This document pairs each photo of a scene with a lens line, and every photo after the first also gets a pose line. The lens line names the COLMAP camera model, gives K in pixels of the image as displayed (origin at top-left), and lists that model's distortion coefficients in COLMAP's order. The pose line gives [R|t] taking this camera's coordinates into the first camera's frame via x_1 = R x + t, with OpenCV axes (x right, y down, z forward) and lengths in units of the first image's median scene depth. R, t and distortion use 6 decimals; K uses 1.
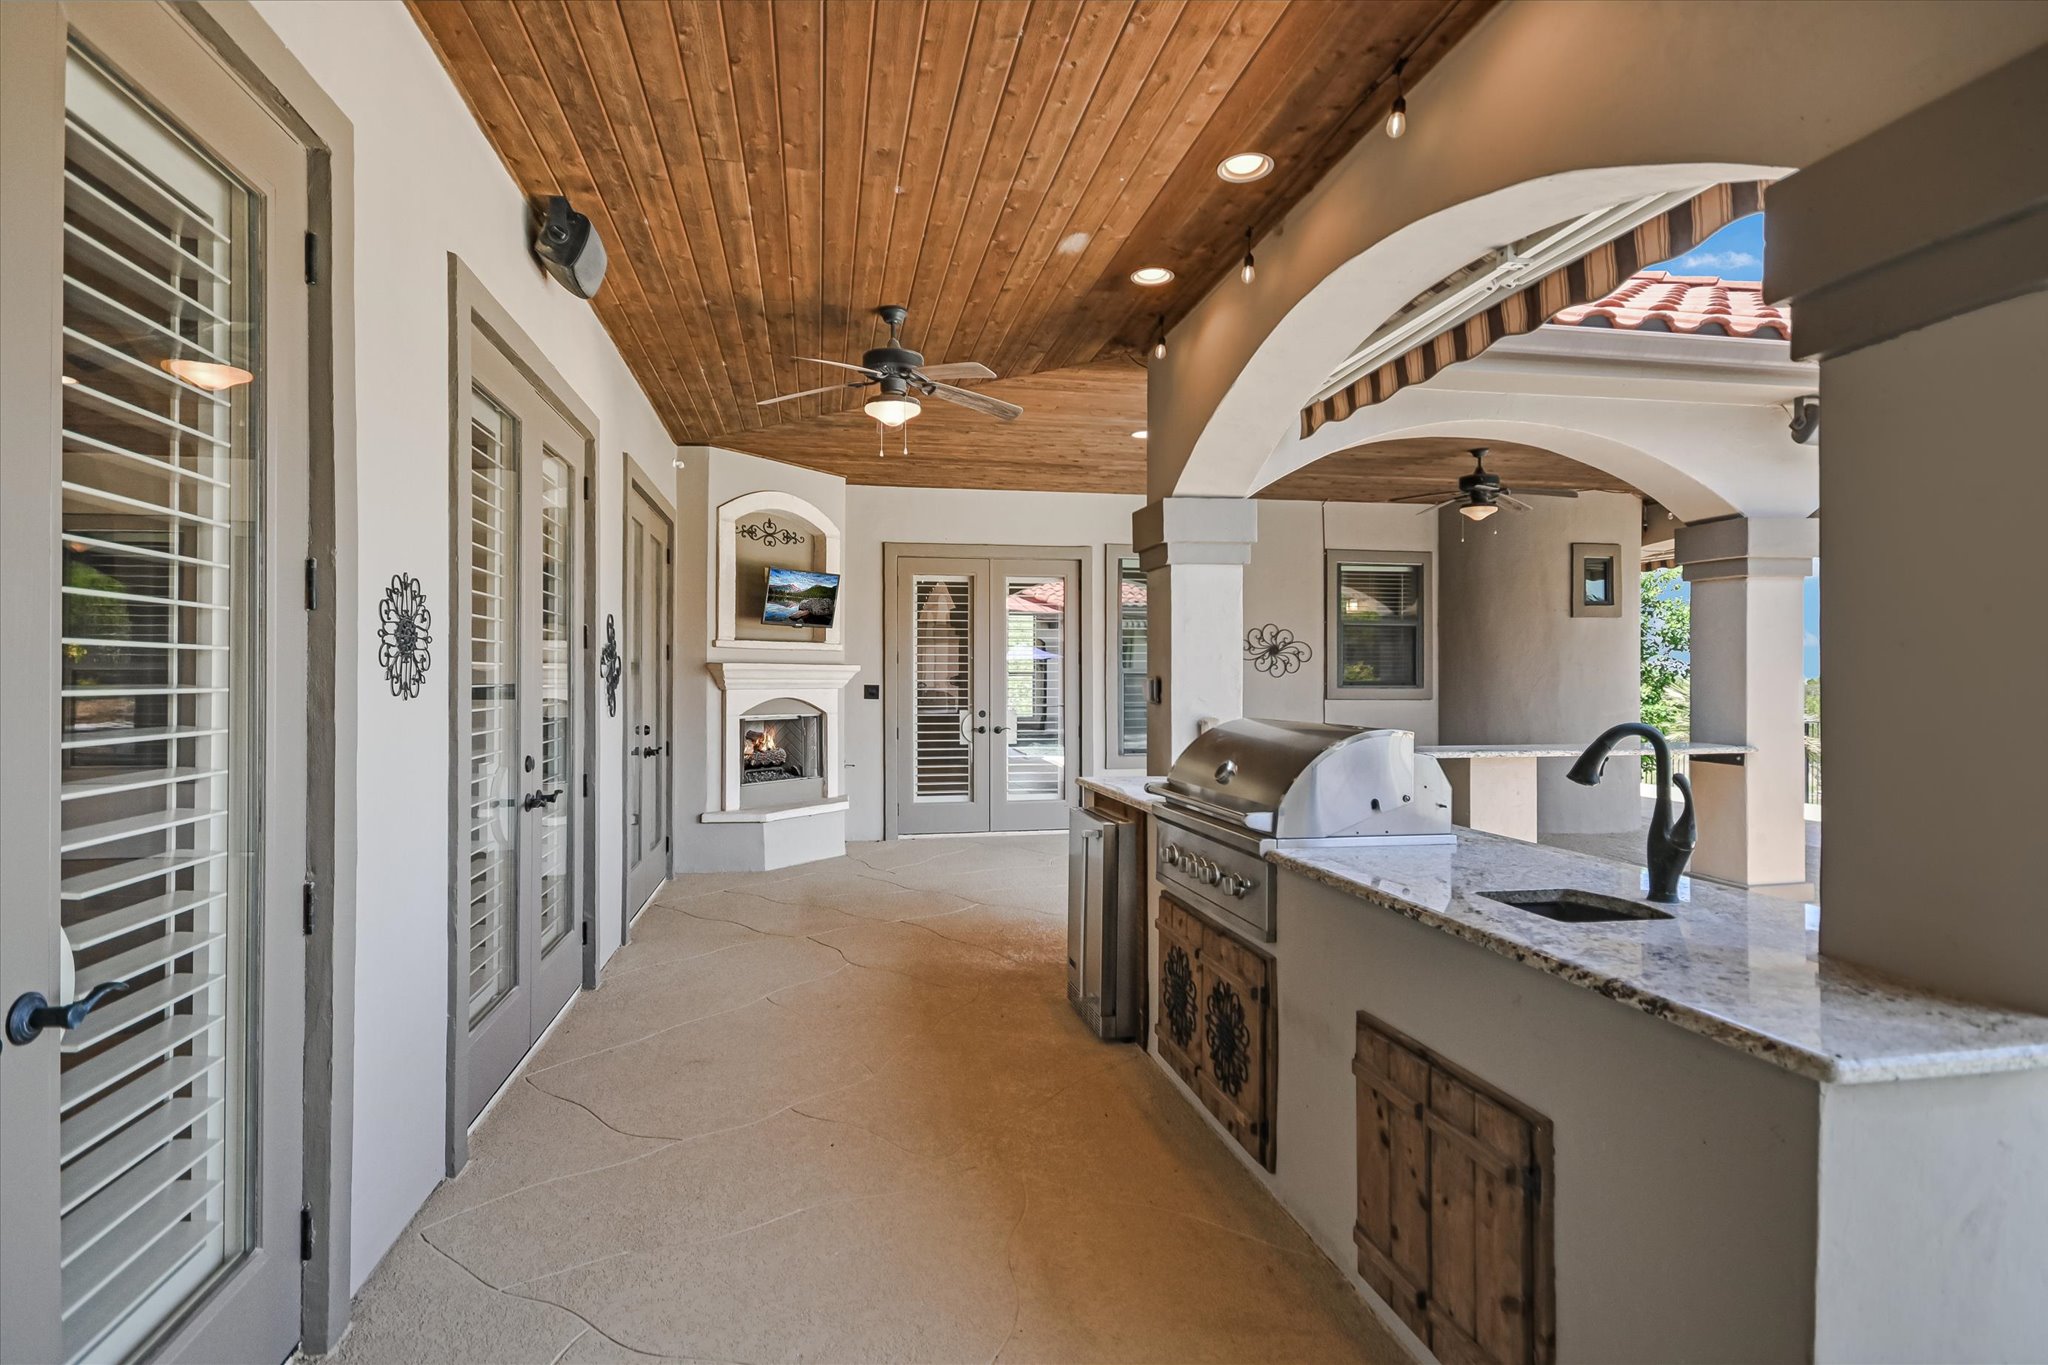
lens RADIAL K [[1026.5, 0, 1024.0], [0, 1026.5, 682.5], [0, 0, 1]] dist [0.000657, 0.000074]
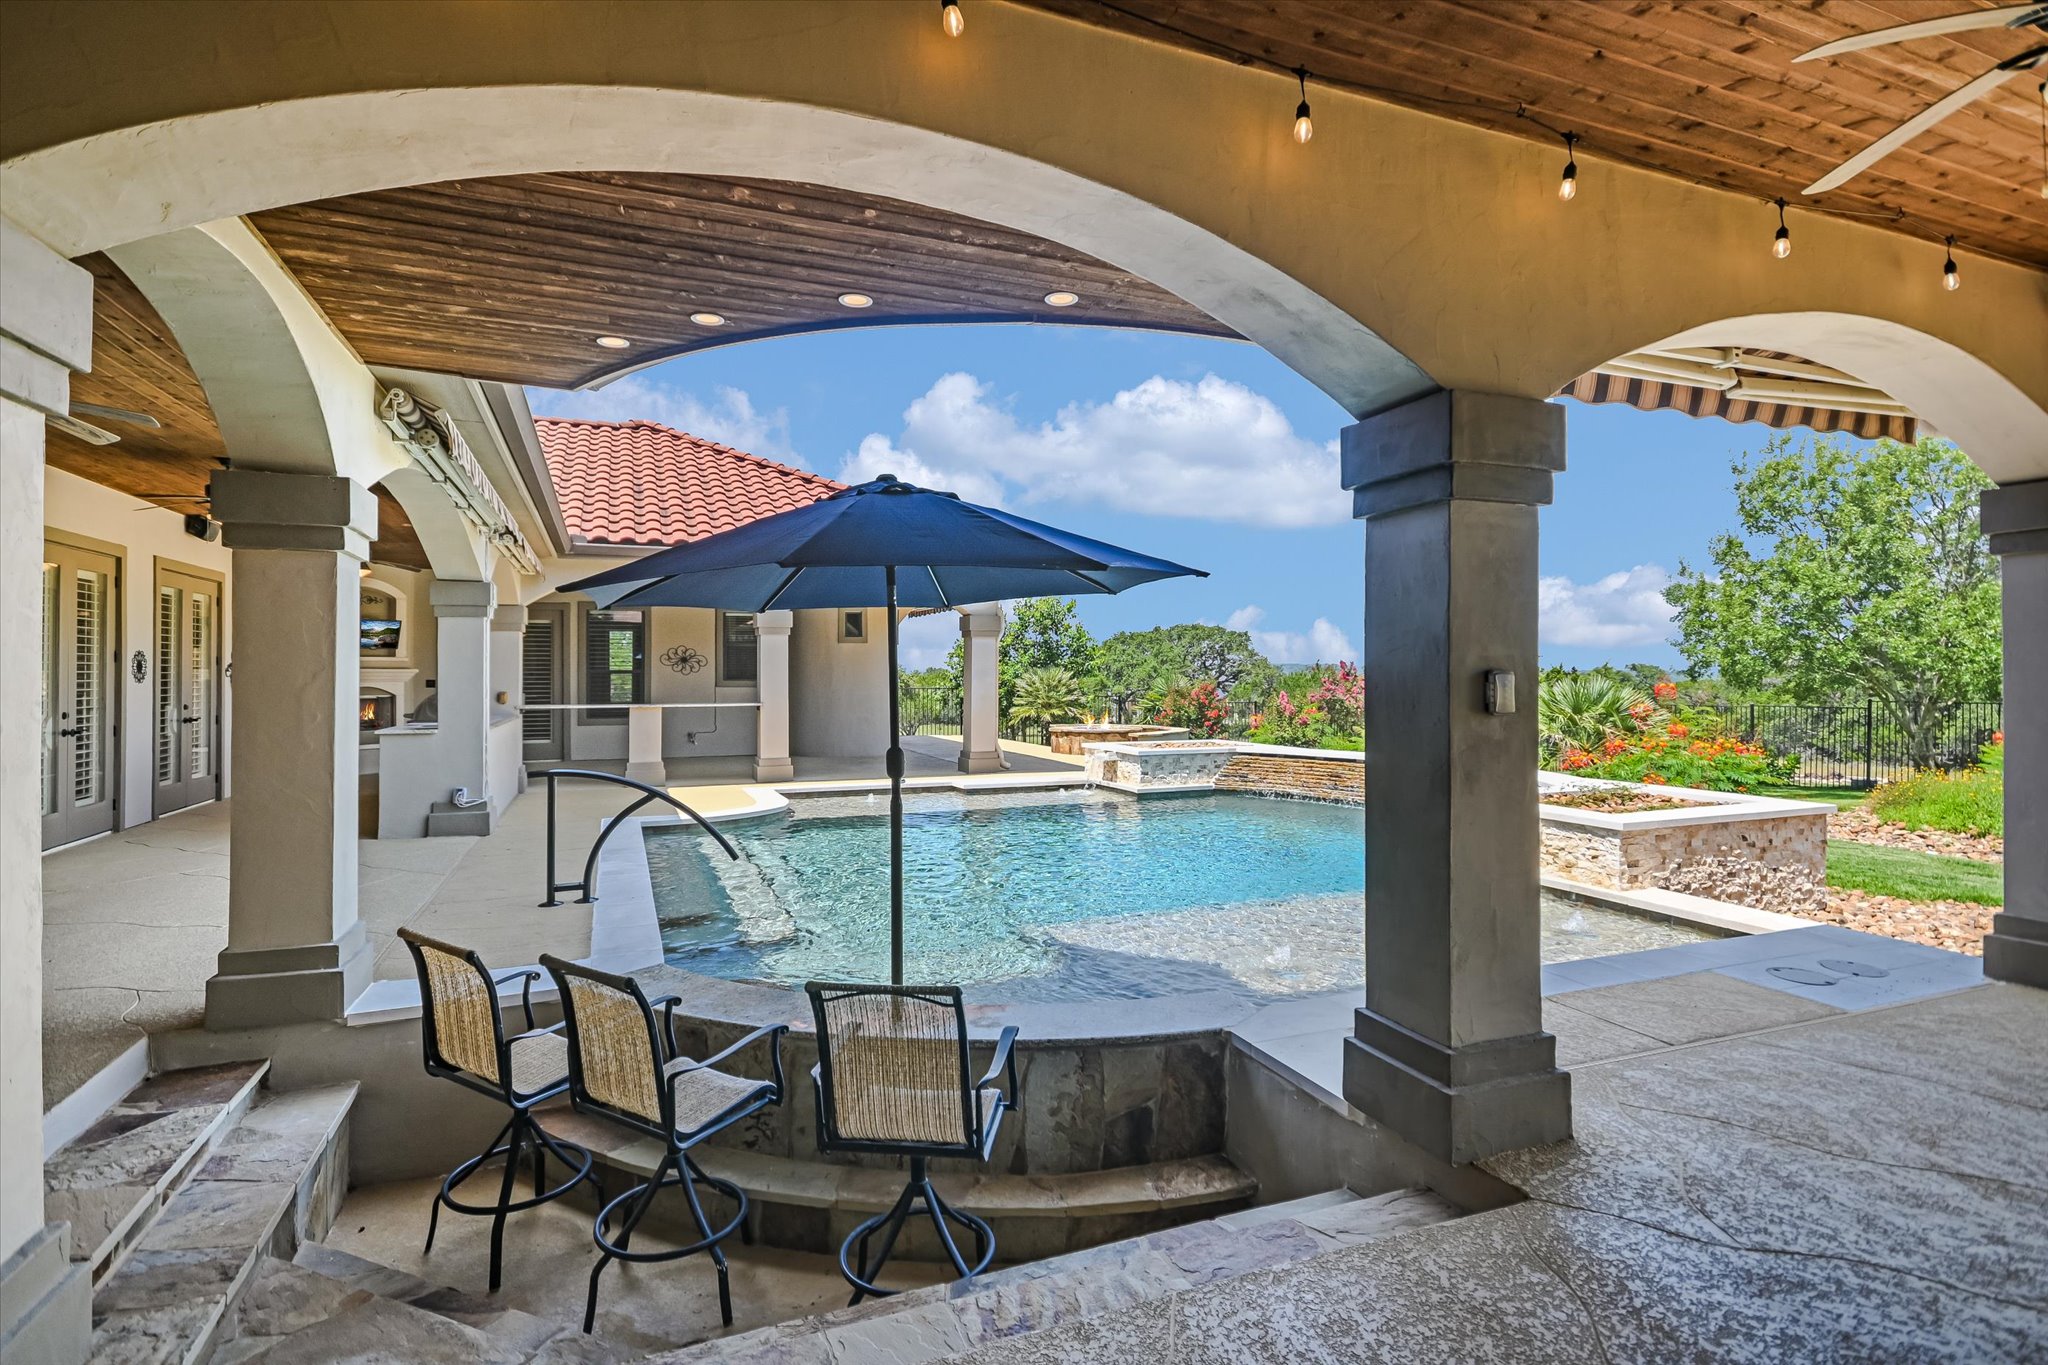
lens RADIAL K [[1026.5, 0, 1024.0], [0, 1026.5, 682.5], [0, 0, 1]] dist [0.000657, 0.000074]
pose [[0.982839, 0.000909, 0.184461, 1.376708], [-0.000803, 0.999999, -0.000645, 0.009076], [-0.184462, 0.000486, 0.982840, -2.402329]]
